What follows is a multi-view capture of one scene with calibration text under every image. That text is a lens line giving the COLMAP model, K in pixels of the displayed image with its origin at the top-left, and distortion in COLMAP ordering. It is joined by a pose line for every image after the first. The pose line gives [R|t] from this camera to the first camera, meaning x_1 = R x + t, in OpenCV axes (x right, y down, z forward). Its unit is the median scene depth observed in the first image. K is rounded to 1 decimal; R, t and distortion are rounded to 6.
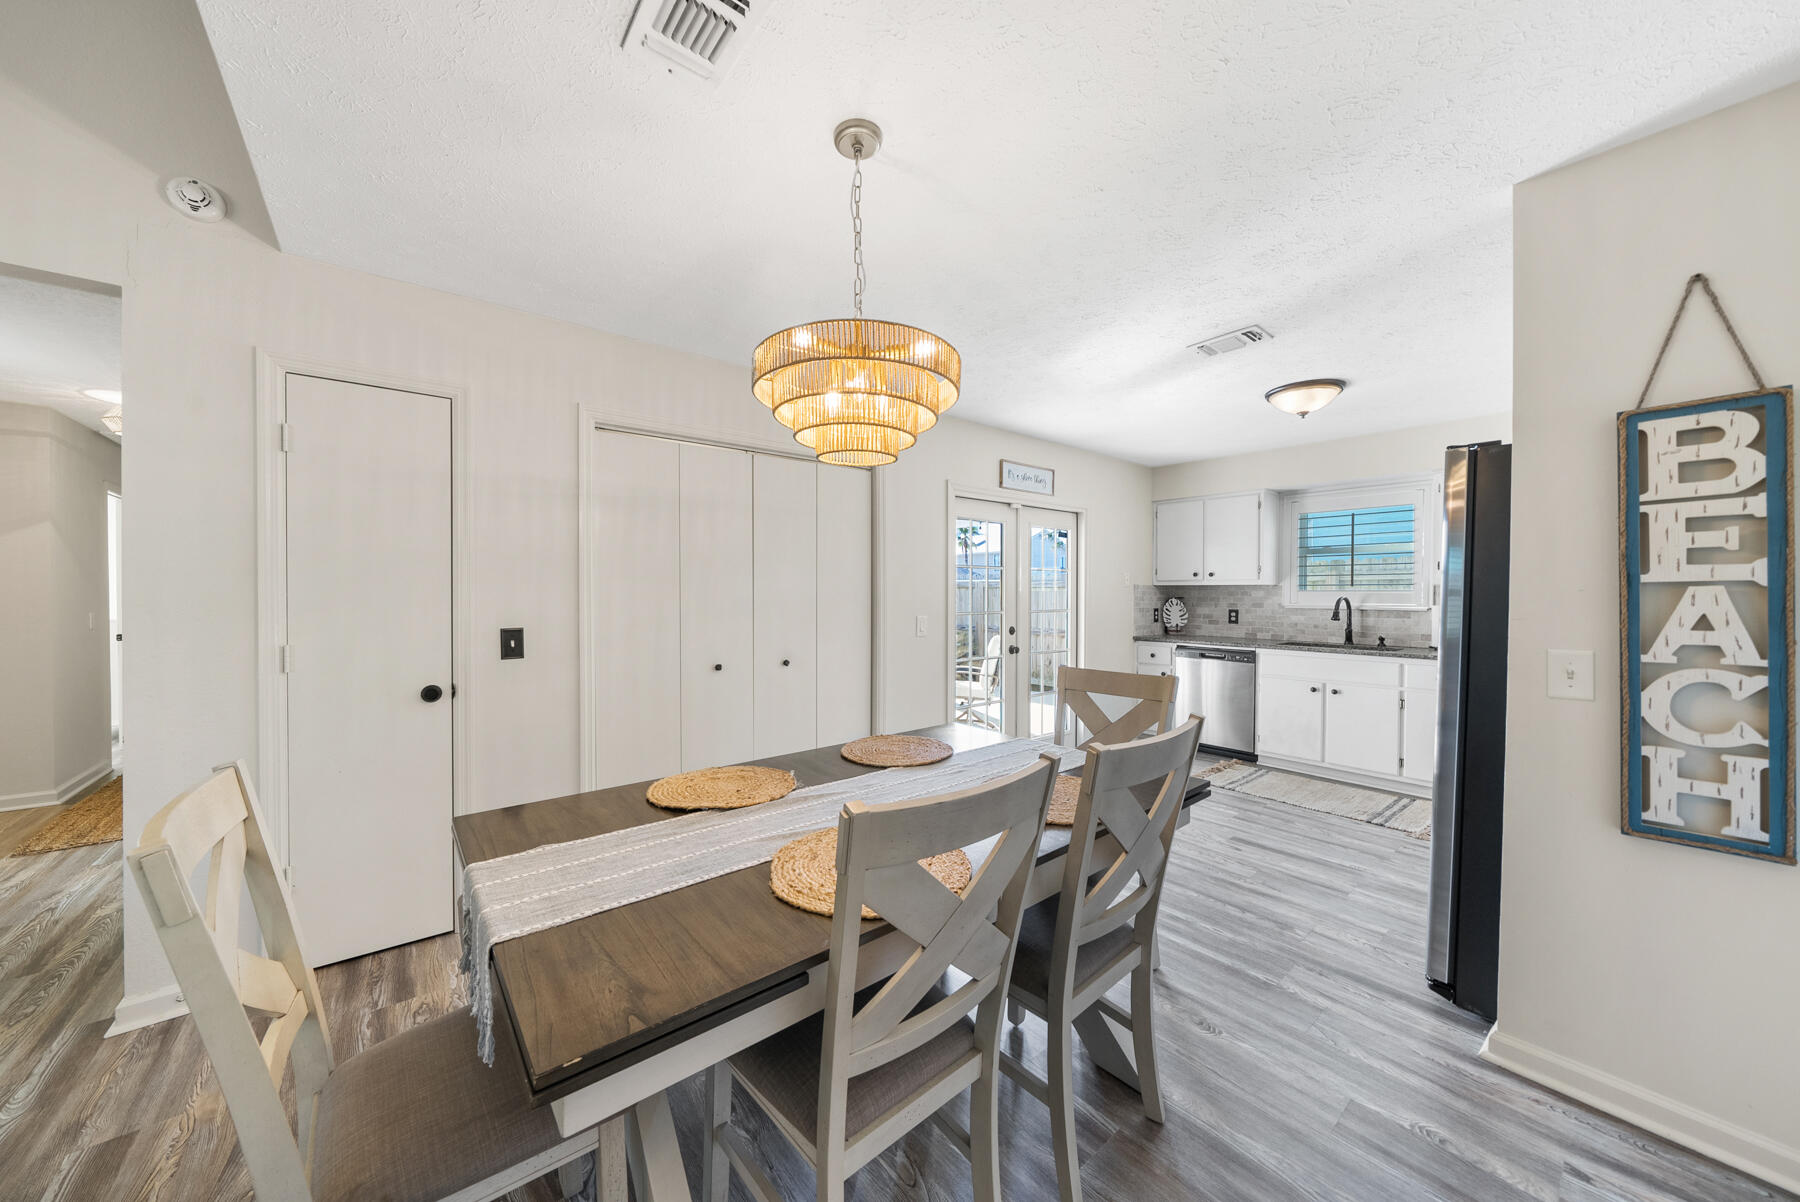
lens RADIAL K [[619.9, 0, 902.2], [0, 619.9, 598.8], [0, 0, 1]] dist [-0.003176, -0.000811]
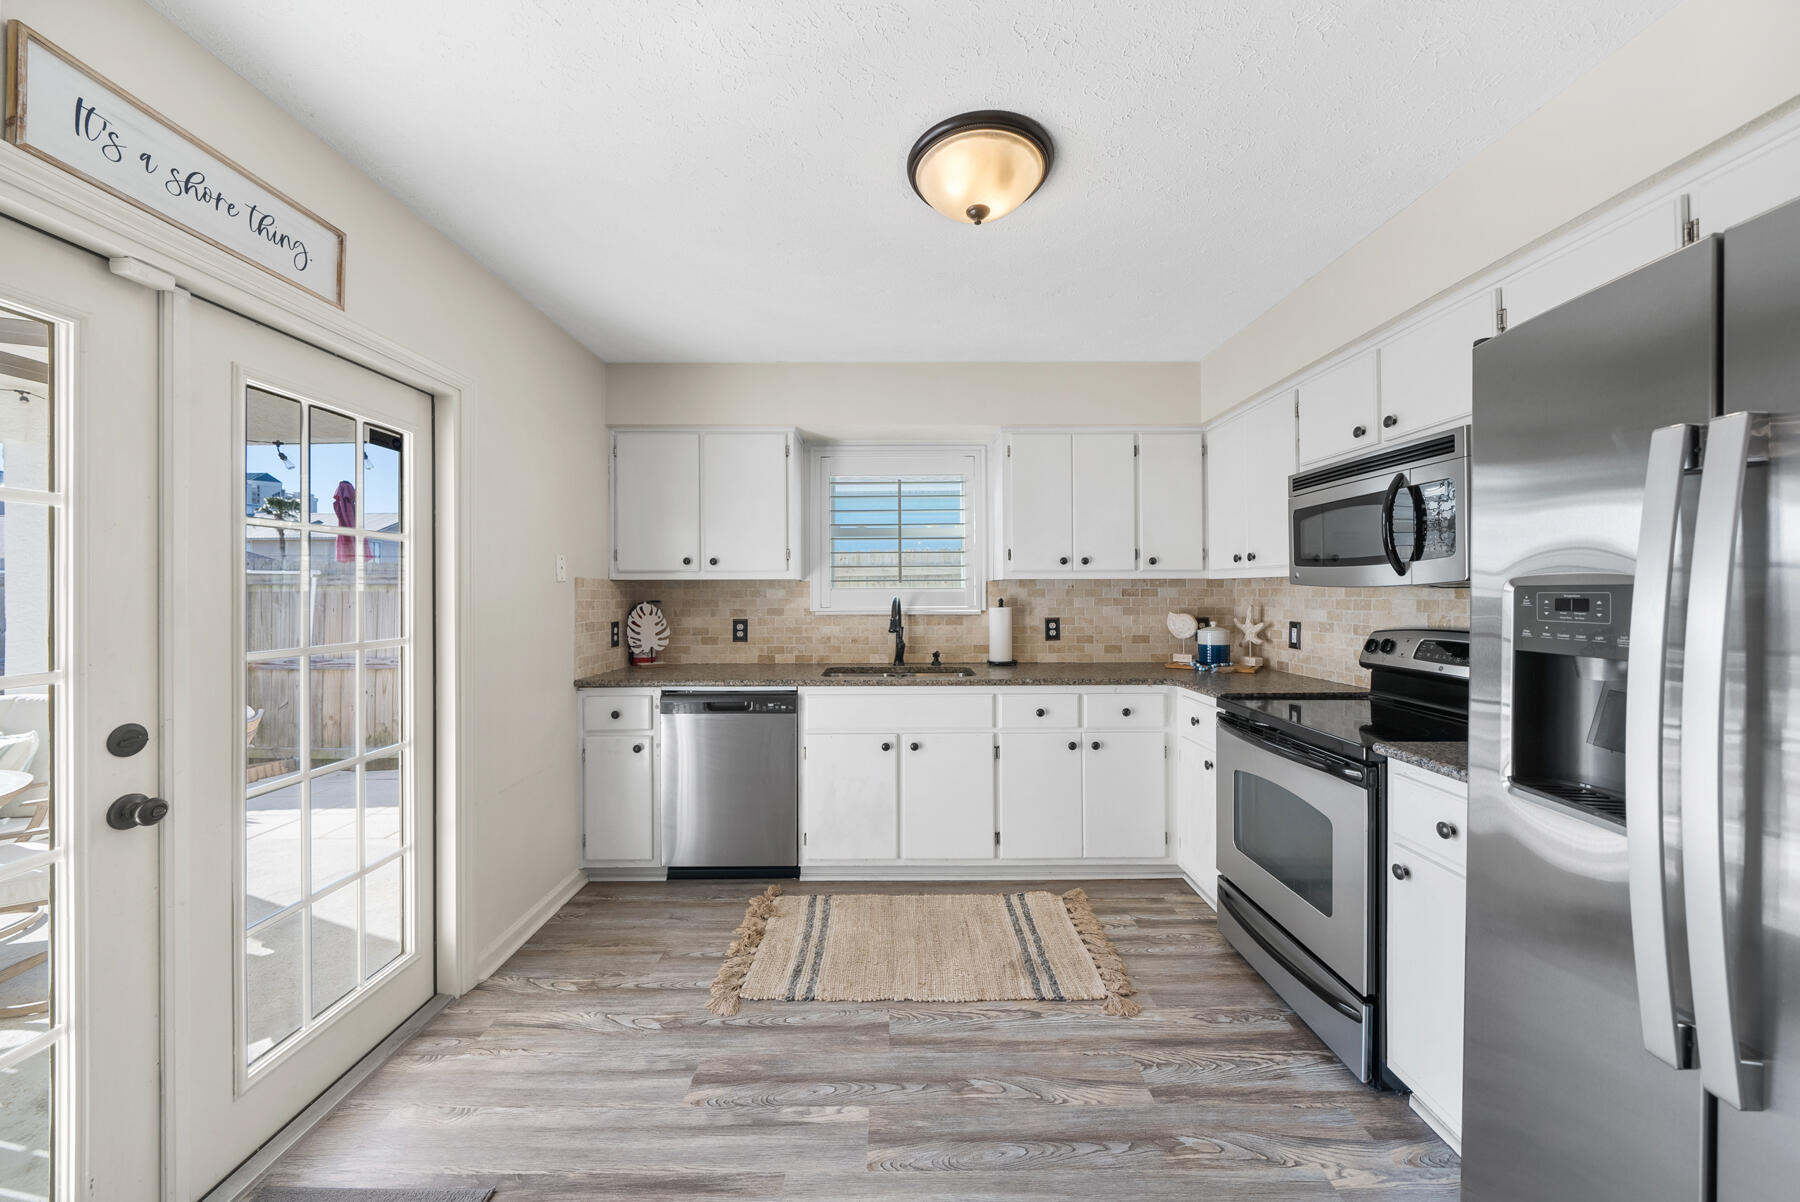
lens RADIAL K [[619.9, 0, 894.9], [0, 619.9, 586.1], [0, 0, 1]] dist [-0.003176, -0.000811]
pose [[0.640926, 0.001295, 0.767602, 0.182466], [0.014109, 0.999810, -0.013468, -0.006600], [-0.767473, 0.019463, 0.640786, 0.565686]]
